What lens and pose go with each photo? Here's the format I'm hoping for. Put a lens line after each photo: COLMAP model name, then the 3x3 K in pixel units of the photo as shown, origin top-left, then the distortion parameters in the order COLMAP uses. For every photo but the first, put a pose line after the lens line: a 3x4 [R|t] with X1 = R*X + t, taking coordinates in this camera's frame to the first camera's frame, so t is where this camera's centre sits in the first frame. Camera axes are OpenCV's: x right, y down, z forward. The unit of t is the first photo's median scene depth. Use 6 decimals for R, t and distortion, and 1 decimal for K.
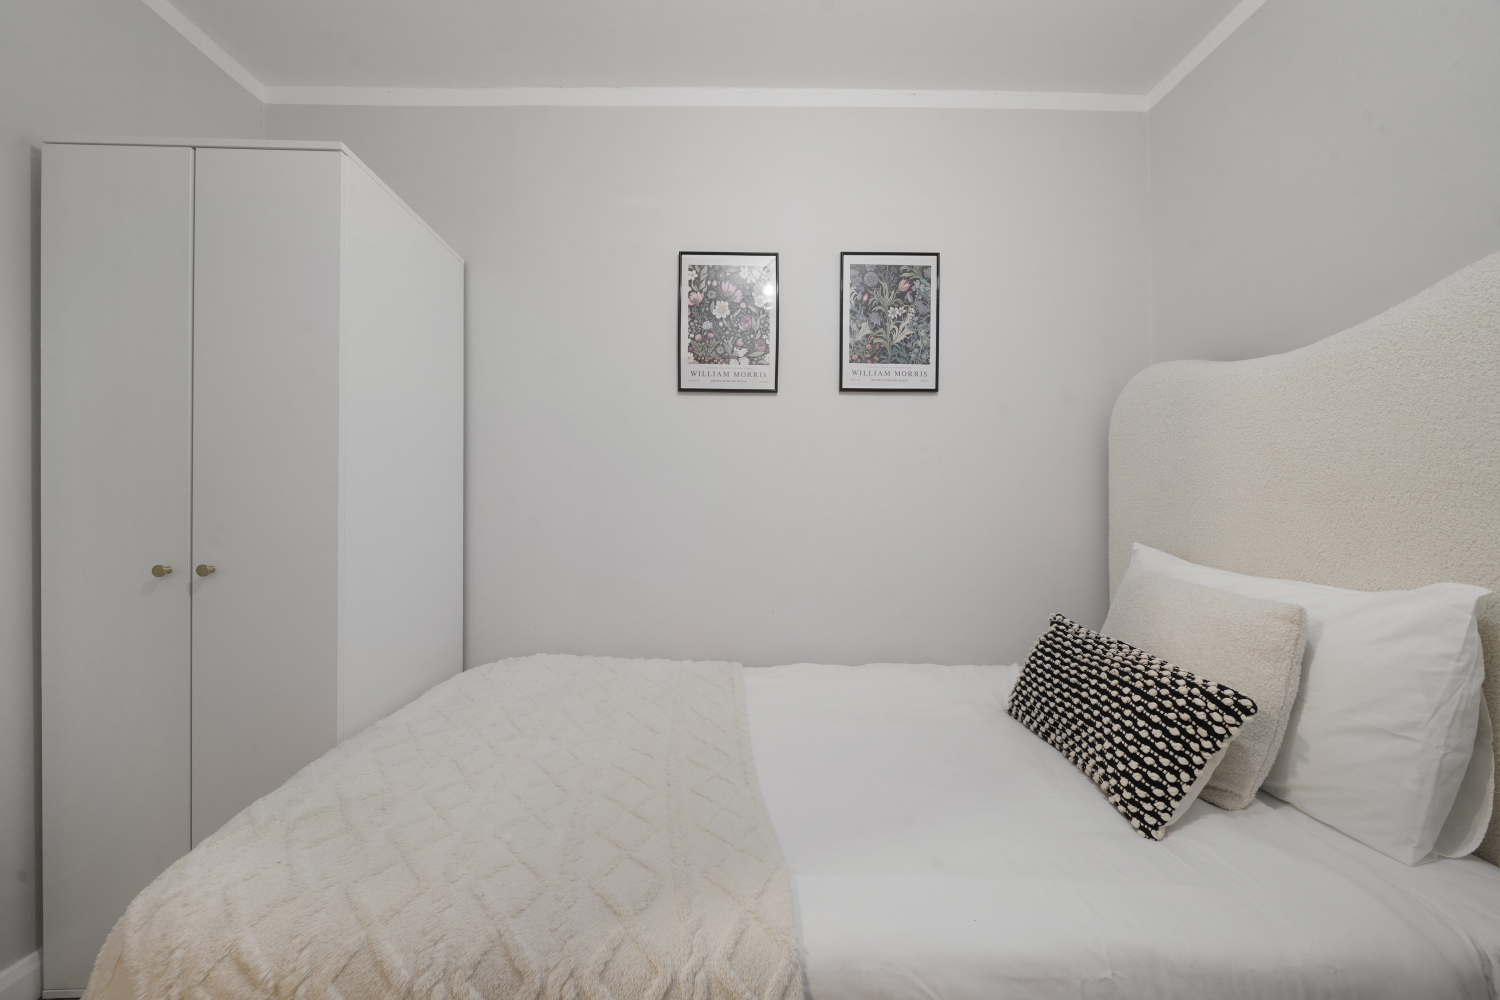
lens RADIAL K [[519.4, 0, 746.0], [0, 519.4, 508.5], [0, 0, 1]] dist [-0.004602, 0.000071]
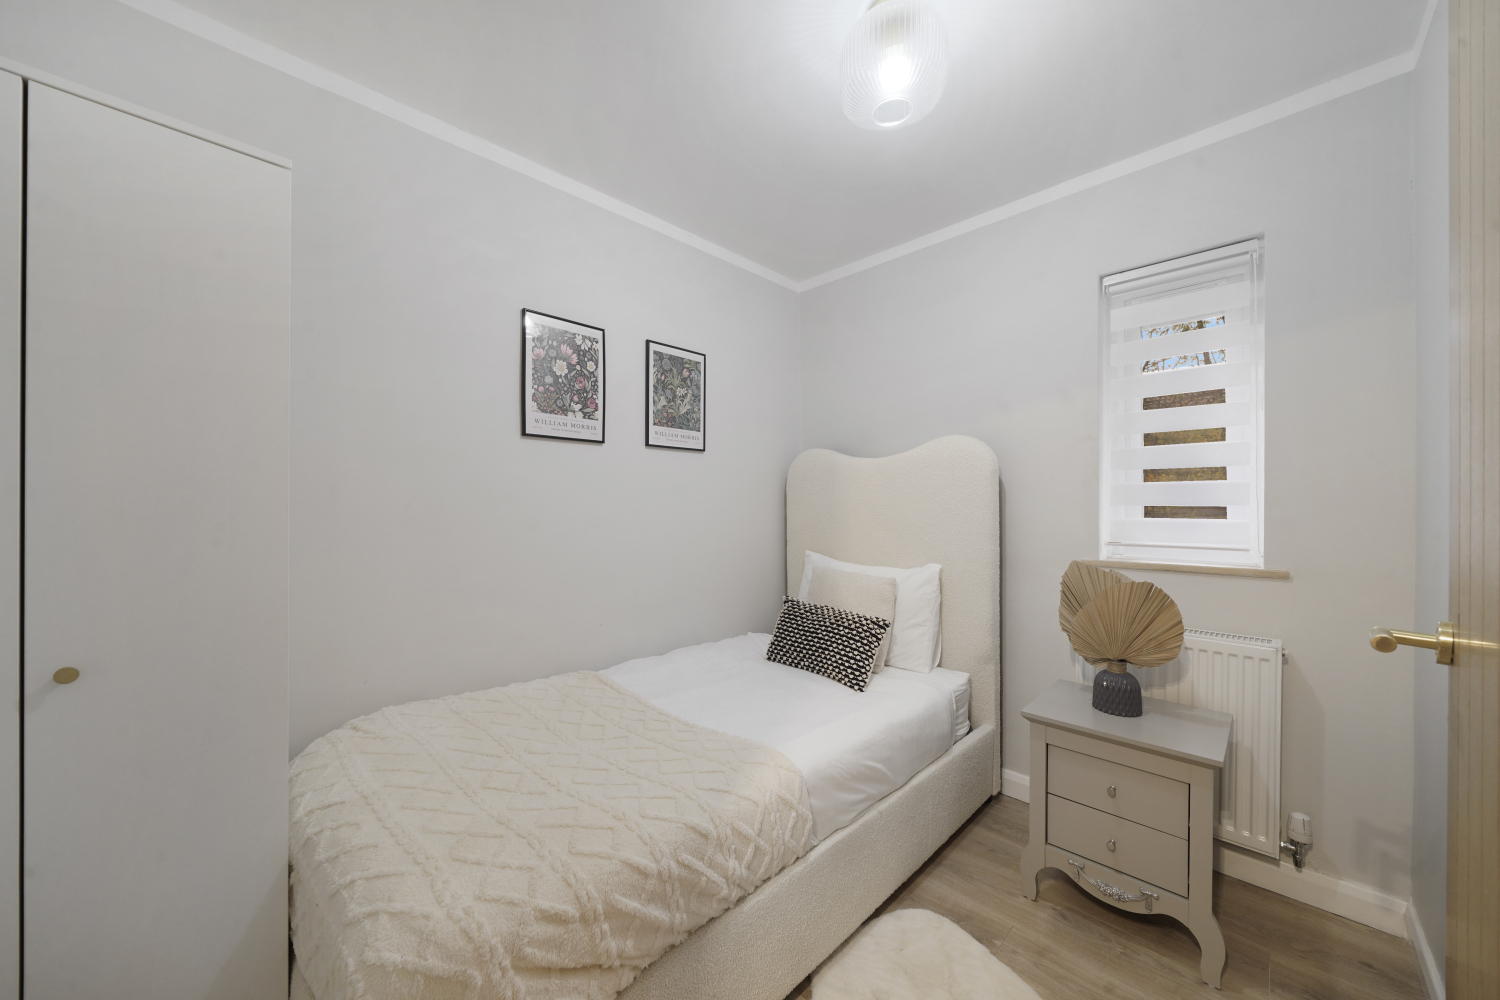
lens RADIAL K [[559.6, 0, 742.5], [0, 559.6, 506.5], [0, 0, 1]] dist [-0.001875, -0.000161]
pose [[0.706855, -0.006926, 0.707325, -0.643988], [0.006422, 0.999974, 0.003374, -0.078886], [-0.707330, 0.002158, 0.706880, -0.158850]]
